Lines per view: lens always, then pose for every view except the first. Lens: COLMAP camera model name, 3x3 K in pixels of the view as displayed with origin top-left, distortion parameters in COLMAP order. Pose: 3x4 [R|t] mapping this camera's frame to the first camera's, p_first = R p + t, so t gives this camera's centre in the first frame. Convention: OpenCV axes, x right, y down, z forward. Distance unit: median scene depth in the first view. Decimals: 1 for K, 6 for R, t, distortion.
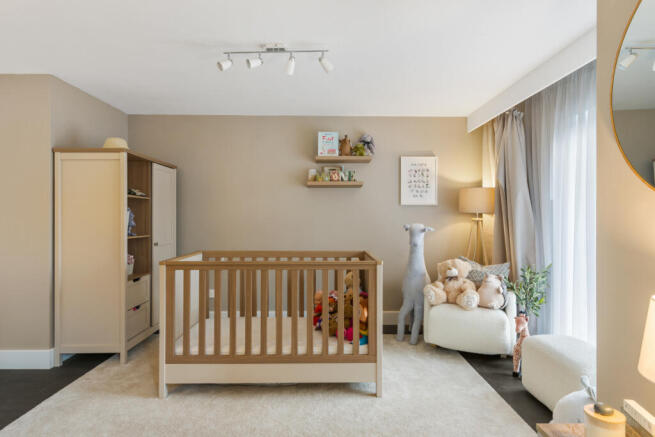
lens RADIAL K [[358.8, 0, 328.6], [0, 358.8, 215.8], [0, 0, 1]] dist [-0.000003, -0.000053]
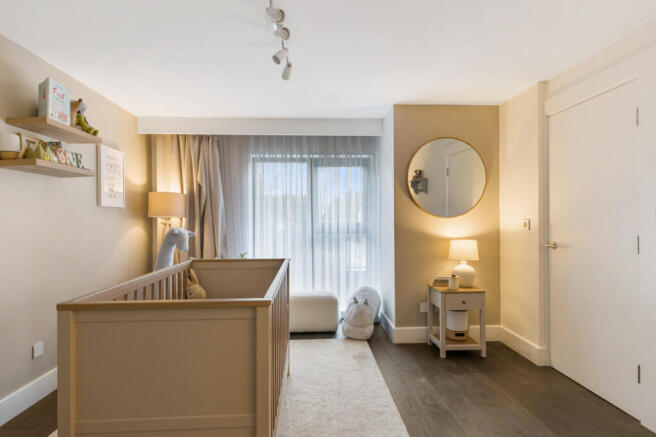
lens RADIAL K [[359.3, 0, 329.0], [0, 359.3, 219.4], [0, 0, 1]] dist [-0.000003, -0.000053]
pose [[-0.044343, 0.001764, 0.999015, -0.629763], [0.005981, 0.999981, -0.001500, 0.002744], [-0.998998, 0.005908, -0.044353, 0.564070]]
